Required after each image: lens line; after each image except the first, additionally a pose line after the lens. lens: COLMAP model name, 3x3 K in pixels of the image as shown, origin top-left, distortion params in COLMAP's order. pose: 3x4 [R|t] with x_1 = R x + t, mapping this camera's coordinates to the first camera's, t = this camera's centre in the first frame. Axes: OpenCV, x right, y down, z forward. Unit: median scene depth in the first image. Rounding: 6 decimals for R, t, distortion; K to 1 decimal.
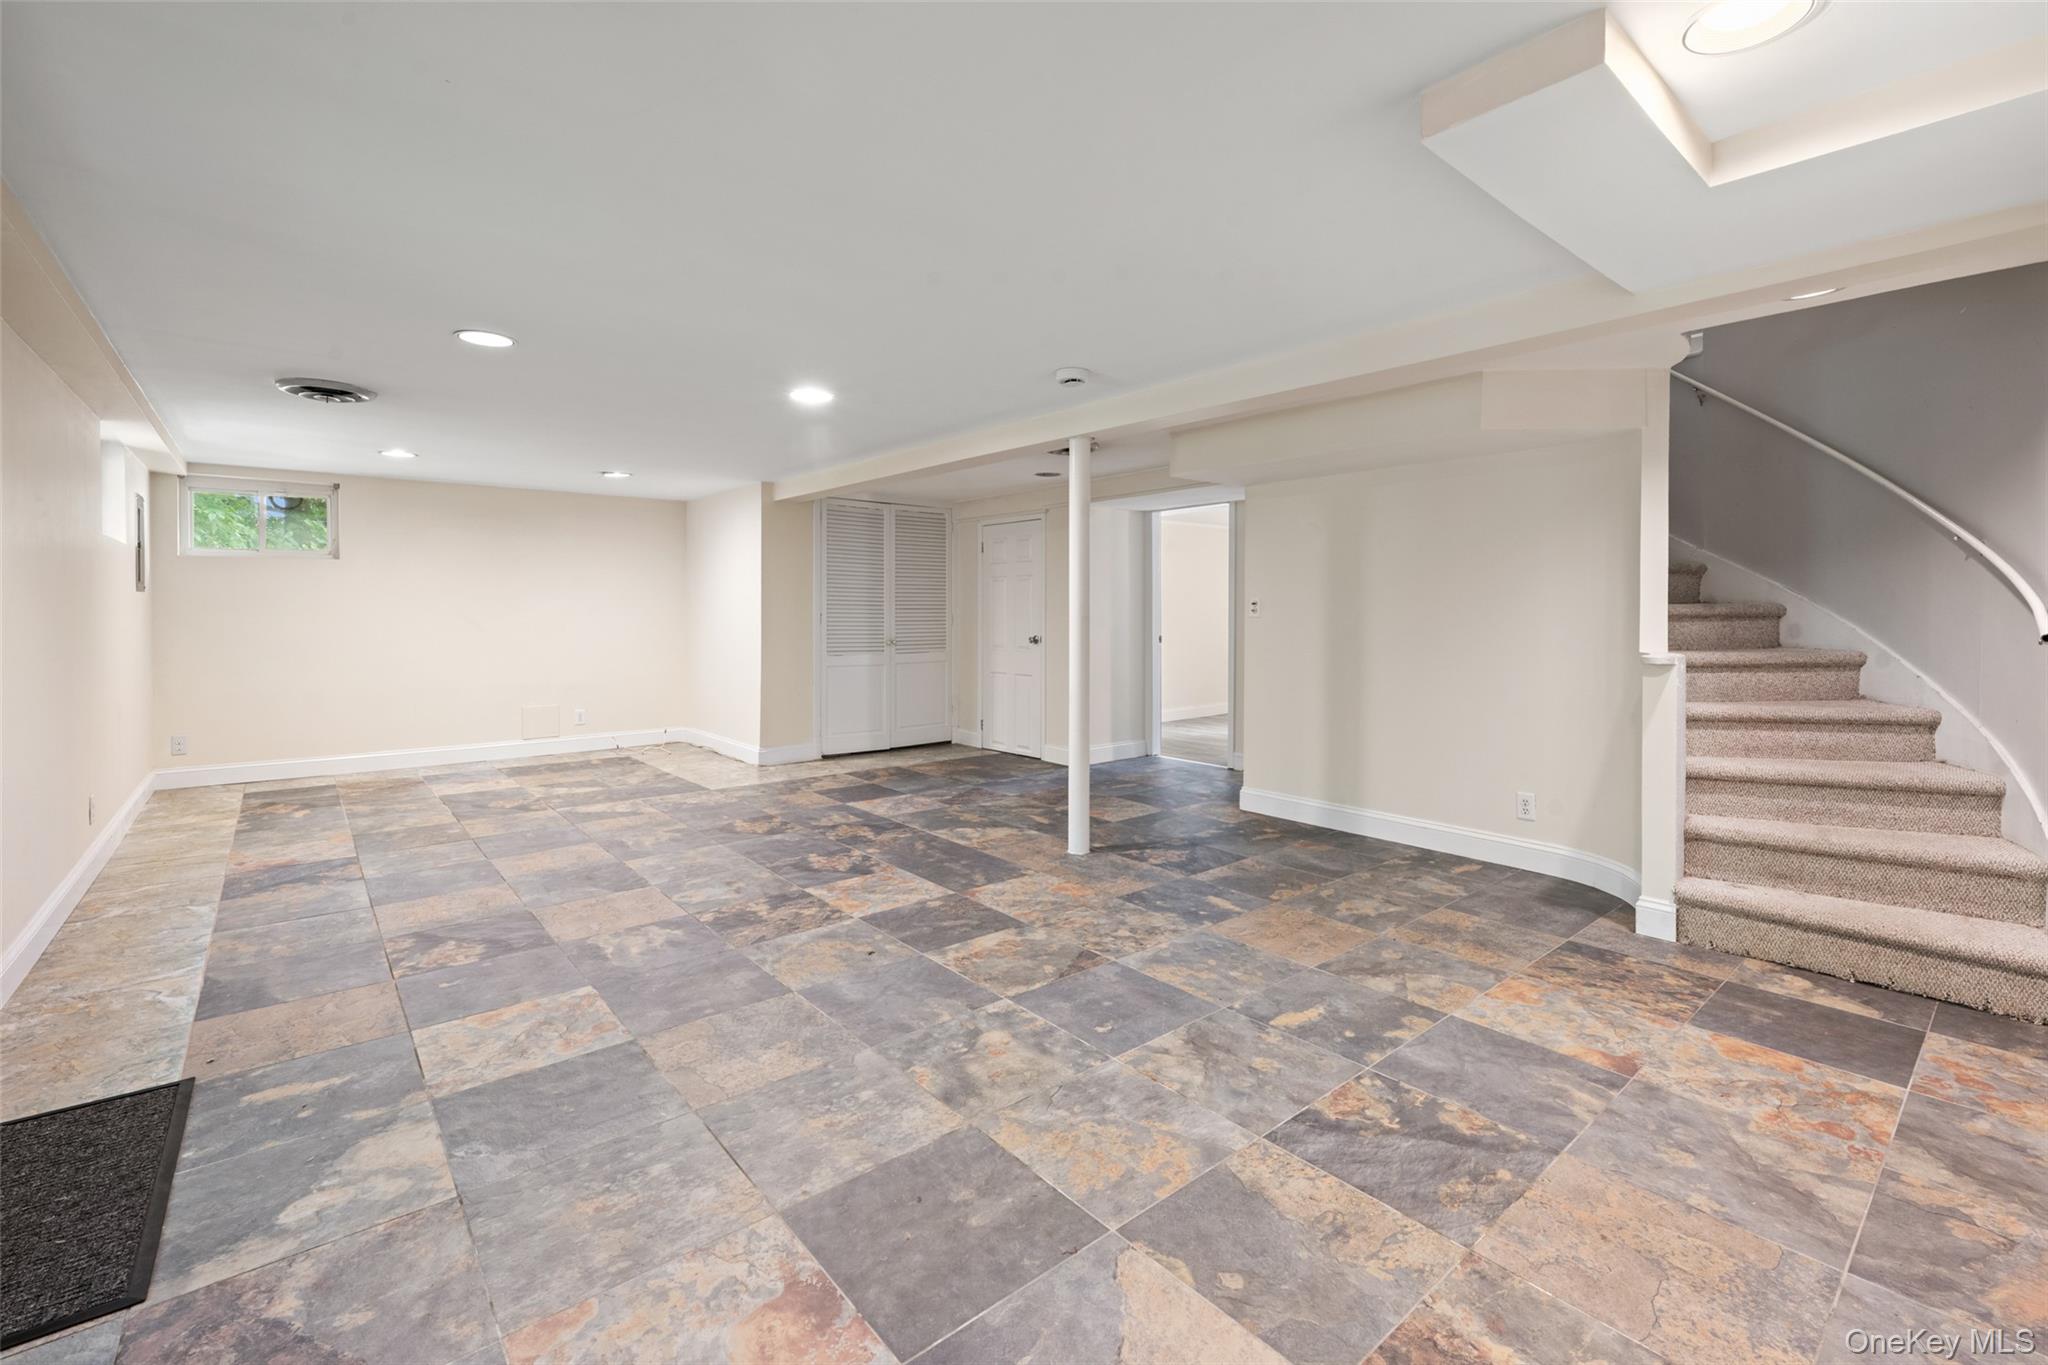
lens RADIAL K [[884.5, 0, 1028.9], [0, 884.5, 622.4], [0, 0, 1]] dist [-0.001008, -0.000459]
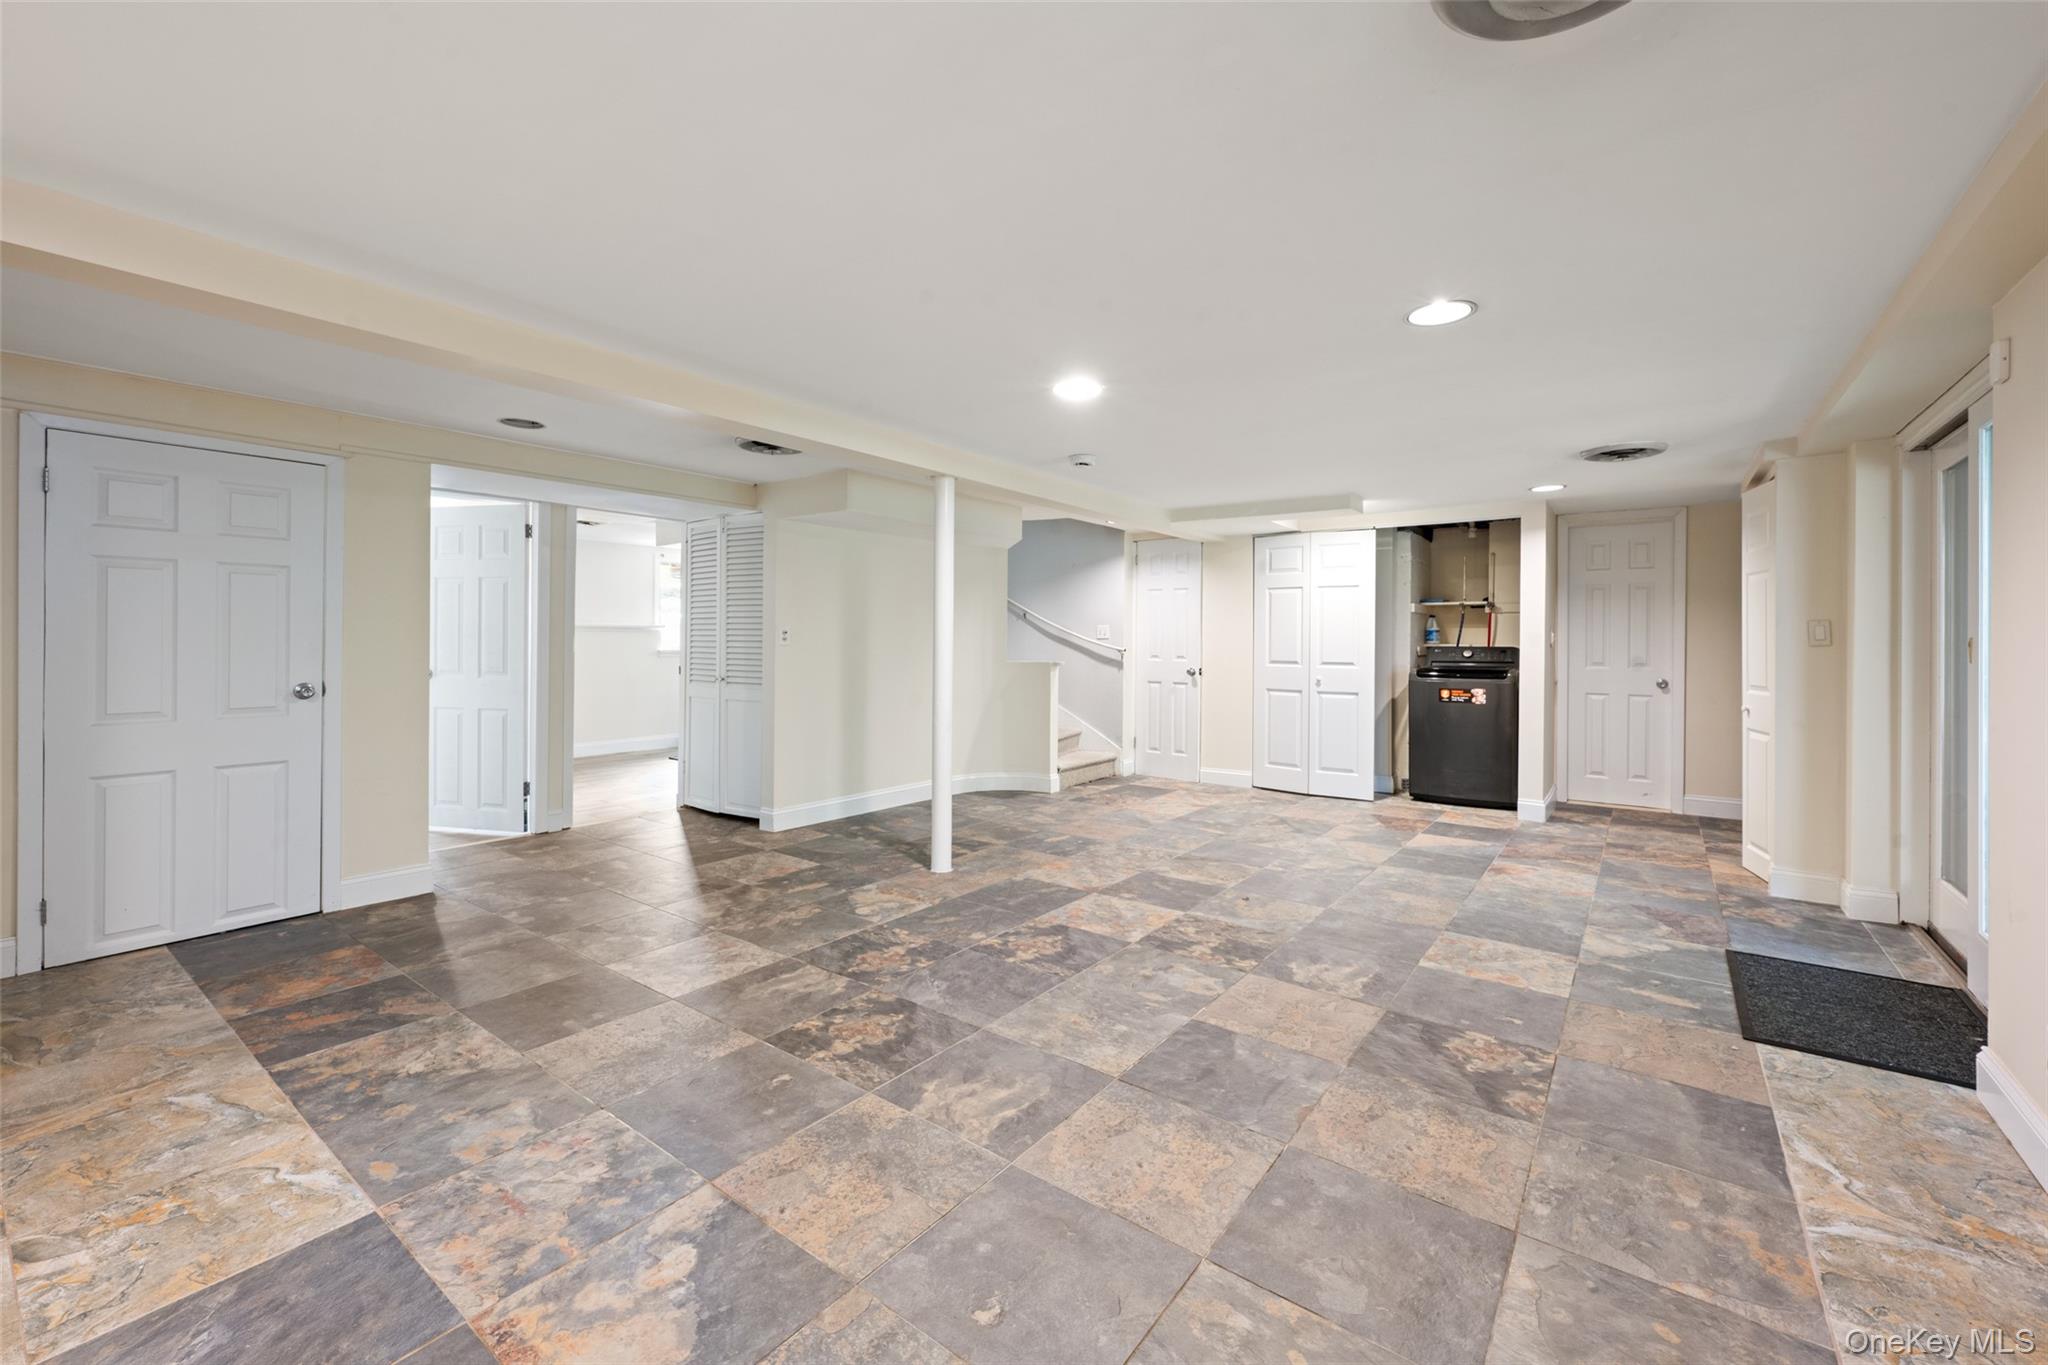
lens RADIAL K [[837.3, 0, 1026.9], [0, 837.3, 648.4], [0, 0, 1]] dist [-0.001766, -0.000153]
pose [[-0.227292, -0.012232, 0.973750, -1.495742], [0.005781, 0.999887, 0.013910, -0.027359], [-0.973809, 0.008790, -0.227196, 1.806105]]
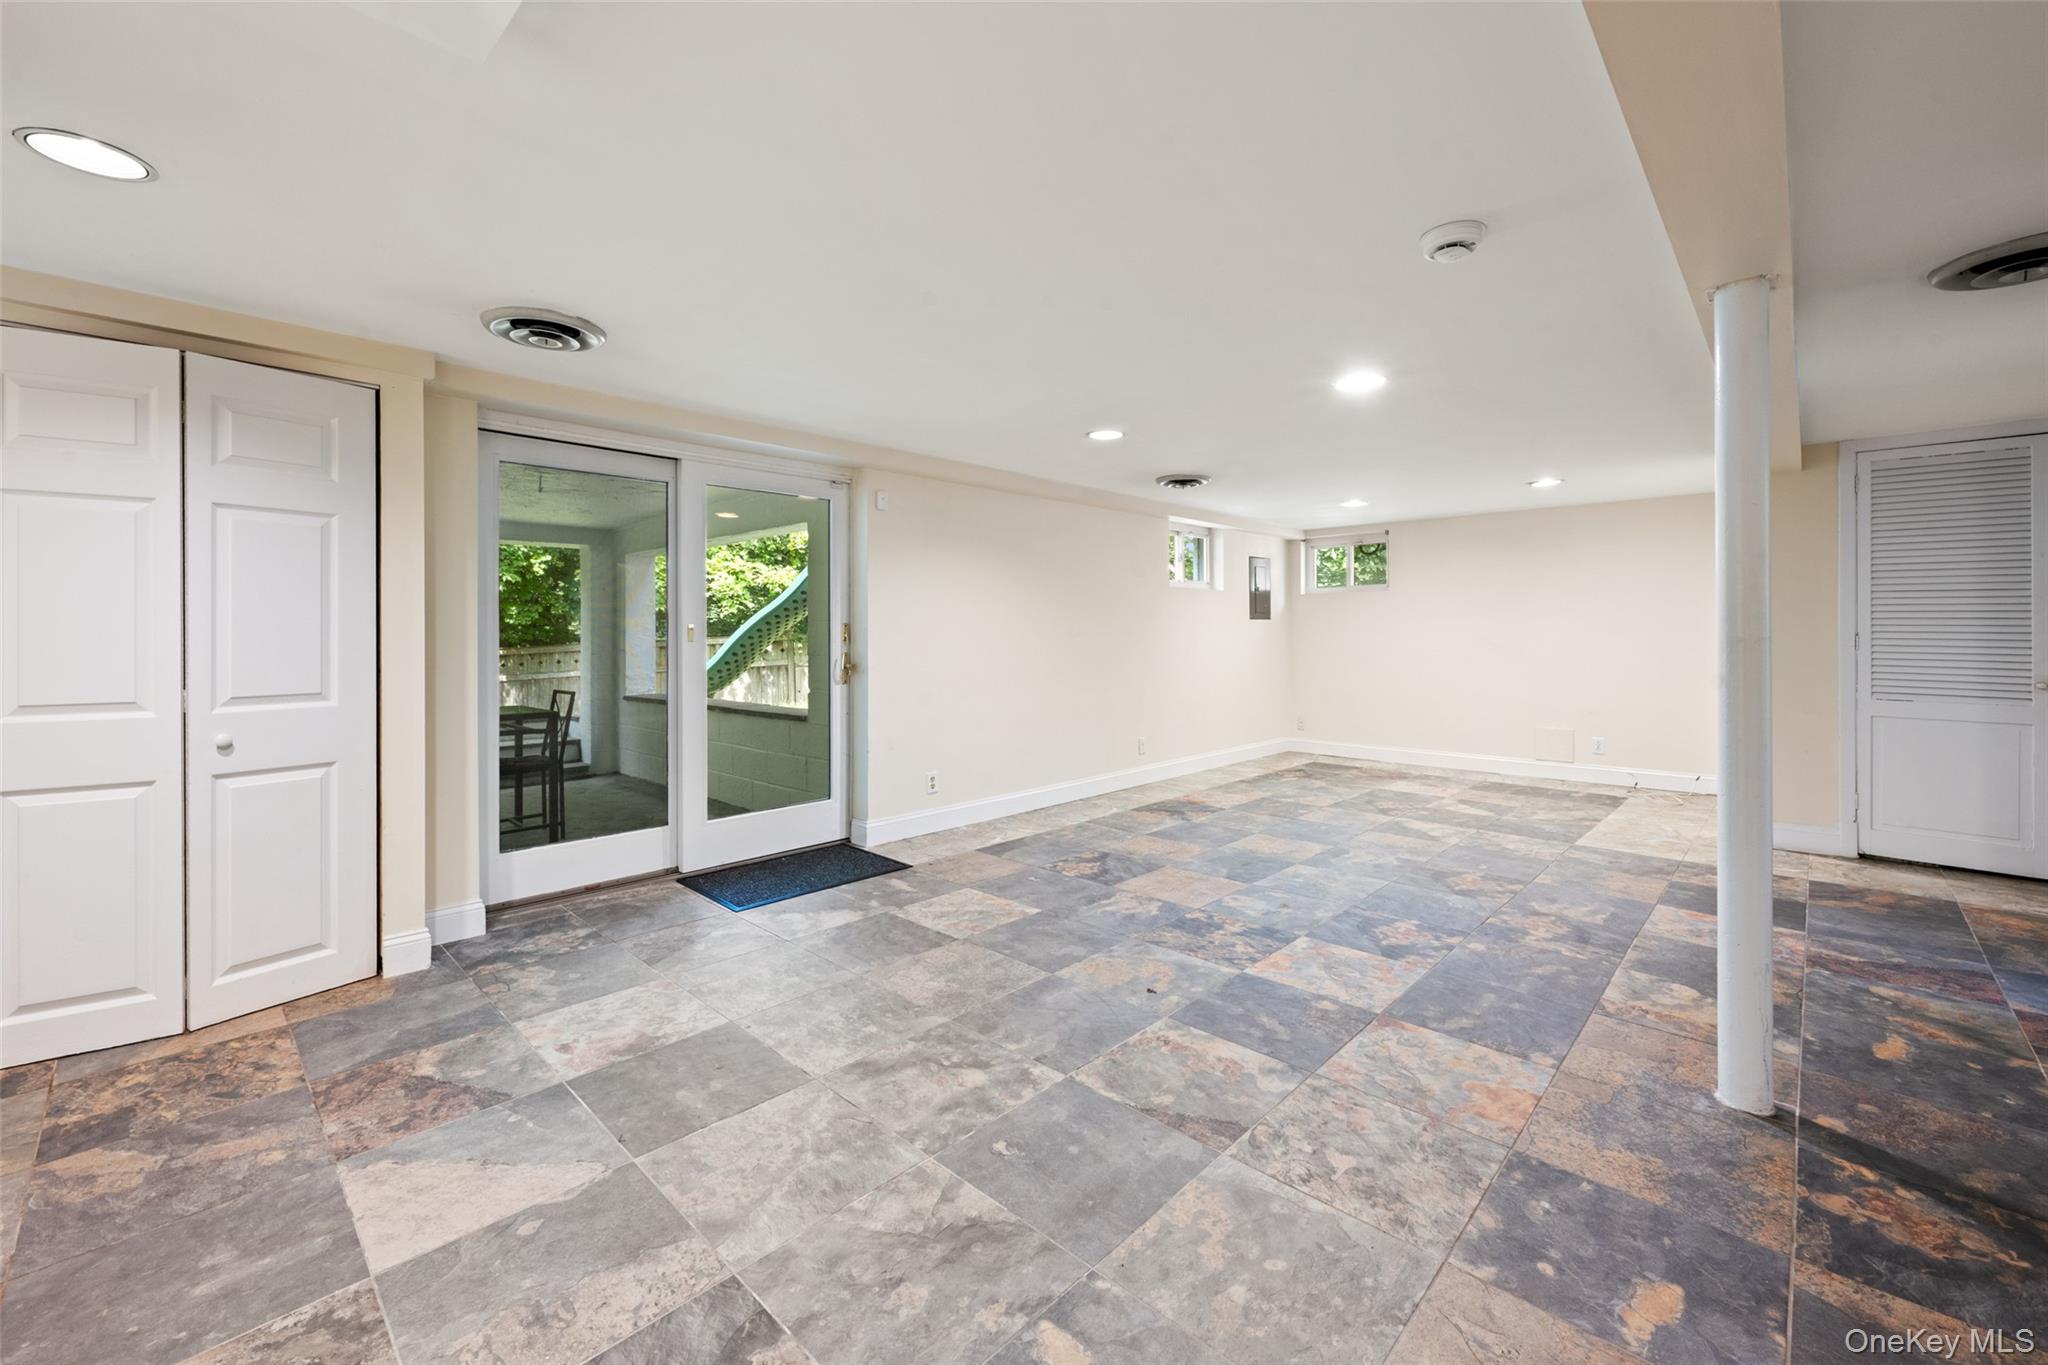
lens RADIAL K [[828.3, 0, 1034.3], [0, 828.3, 633.1], [0, 0, 1]] dist [-0.001314, 0.000072]
pose [[0.113295, -0.000585, -0.993561, 0.771600], [-0.010206, 0.999946, -0.001753, -0.006747], [0.993509, 0.010339, 0.113283, 0.867315]]
